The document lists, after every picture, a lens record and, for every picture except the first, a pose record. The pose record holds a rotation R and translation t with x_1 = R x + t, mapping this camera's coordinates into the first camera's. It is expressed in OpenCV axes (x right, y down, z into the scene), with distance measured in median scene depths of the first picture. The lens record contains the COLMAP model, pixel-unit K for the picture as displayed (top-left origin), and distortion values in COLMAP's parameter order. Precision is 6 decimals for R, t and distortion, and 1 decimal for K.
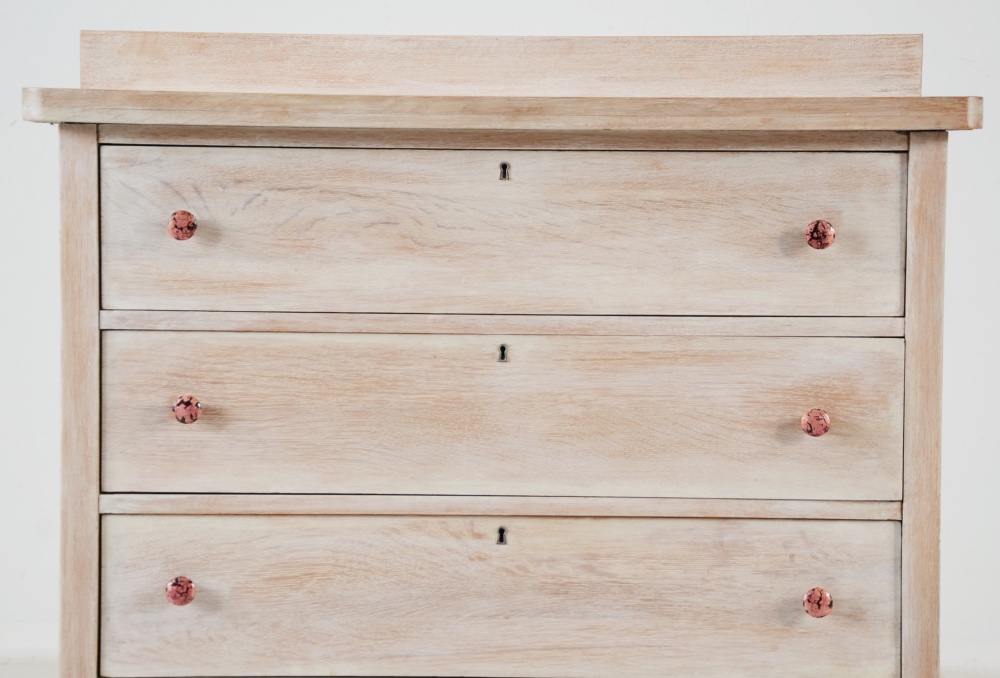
lens RADIAL K [[2889.2, 0, 484.3], [0, 2889.2, 350.9], [0, 0, 1]] dist [0.589076, 0.000000]
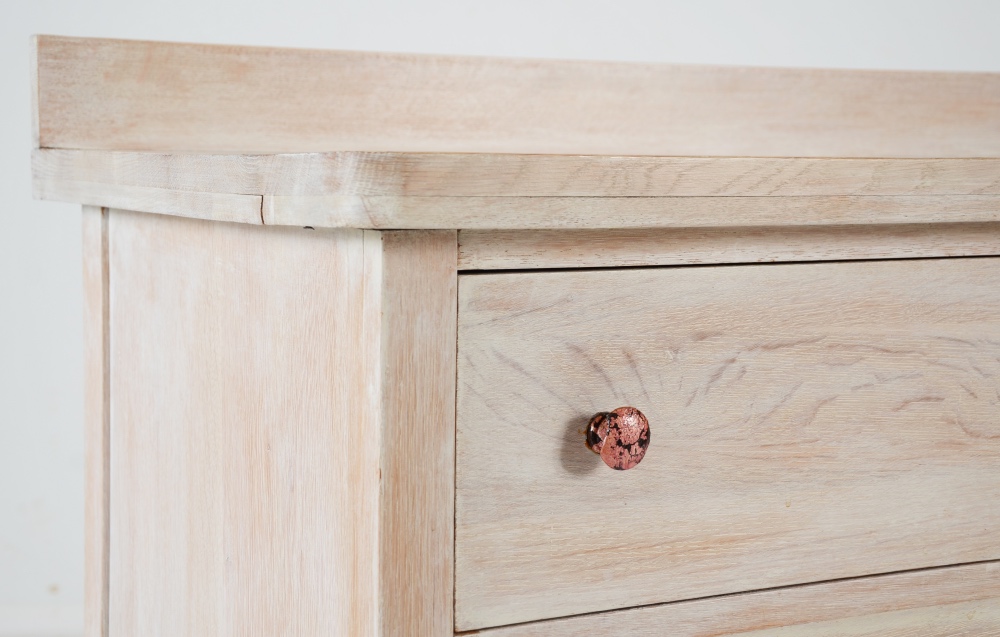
lens RADIAL K [[1684.2, 0, 501.5], [0, 1684.2, 320.7], [0, 0, 1]] dist [0.196505, 0.000000]
pose [[0.879741, -0.044725, 0.473346, -0.246421], [0.033903, 0.998933, 0.031374, -0.070453], [-0.474244, -0.011553, 0.880318, 0.761478]]
